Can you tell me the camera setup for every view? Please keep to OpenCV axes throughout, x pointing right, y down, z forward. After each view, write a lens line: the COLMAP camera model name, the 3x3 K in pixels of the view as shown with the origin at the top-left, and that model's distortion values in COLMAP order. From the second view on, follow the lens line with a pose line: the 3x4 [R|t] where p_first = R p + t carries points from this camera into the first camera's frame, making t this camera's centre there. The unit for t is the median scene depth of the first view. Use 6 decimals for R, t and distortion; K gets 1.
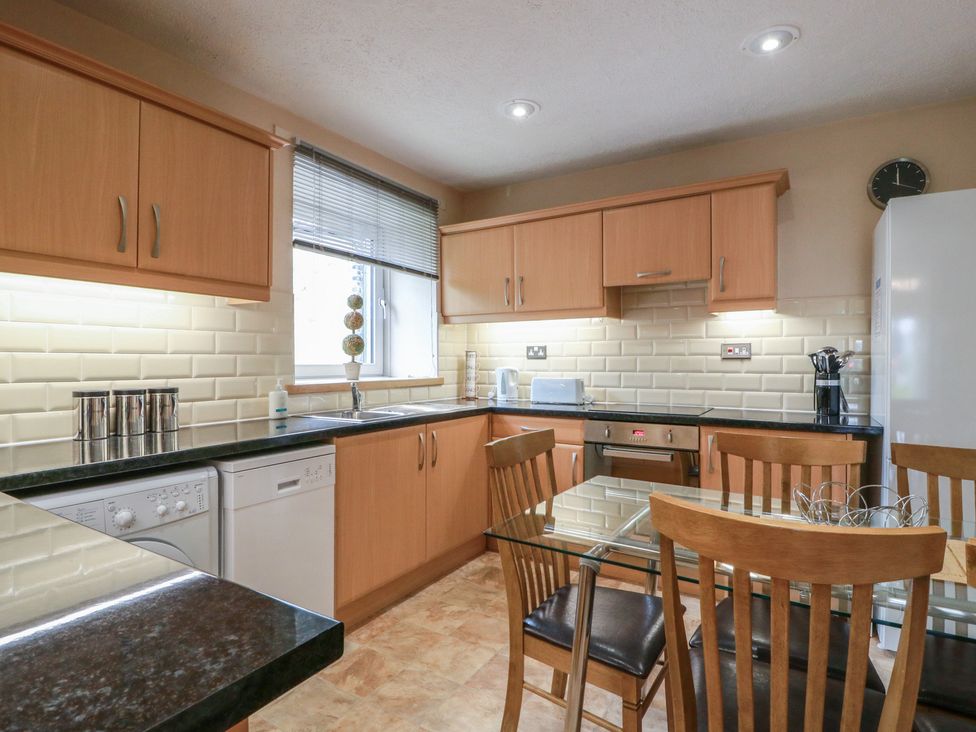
lens RADIAL K [[530.4, 0, 485.6], [0, 530.4, 363.7], [0, 0, 1]] dist [0.000179, -0.010097]
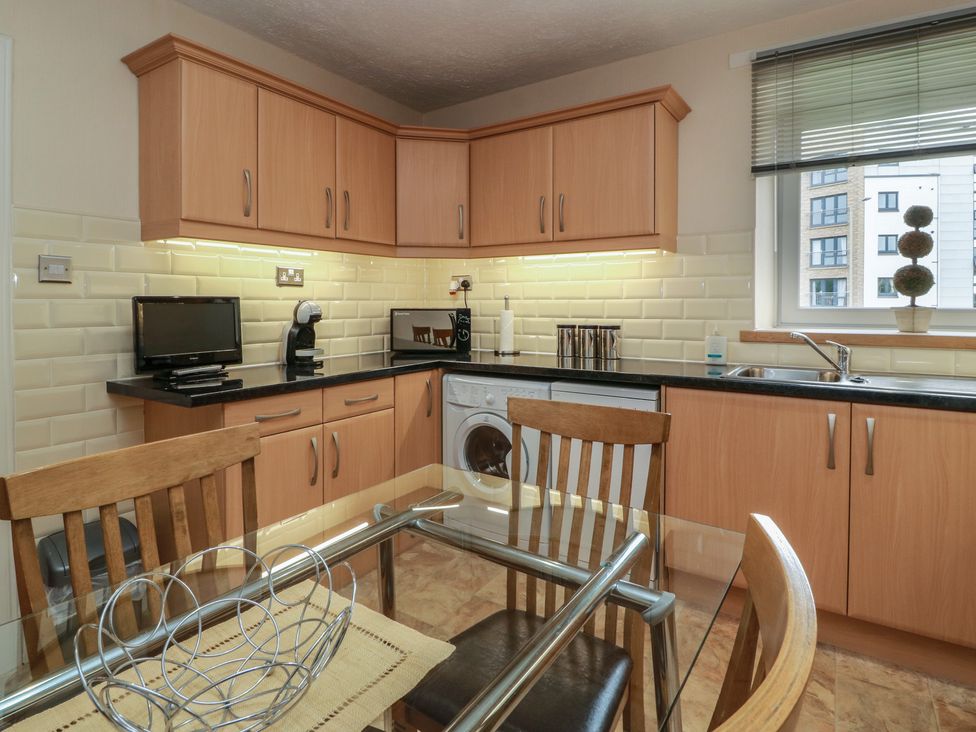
lens RADIAL K [[530.4, 0, 503.9], [0, 530.4, 315.9], [0, 0, 1]] dist [0.000179, -0.010097]
pose [[-0.030626, 0.017234, -0.999382, 0.697643], [-0.005095, 0.999836, 0.017398, 0.001308], [0.999518, 0.005625, -0.030533, 0.776689]]
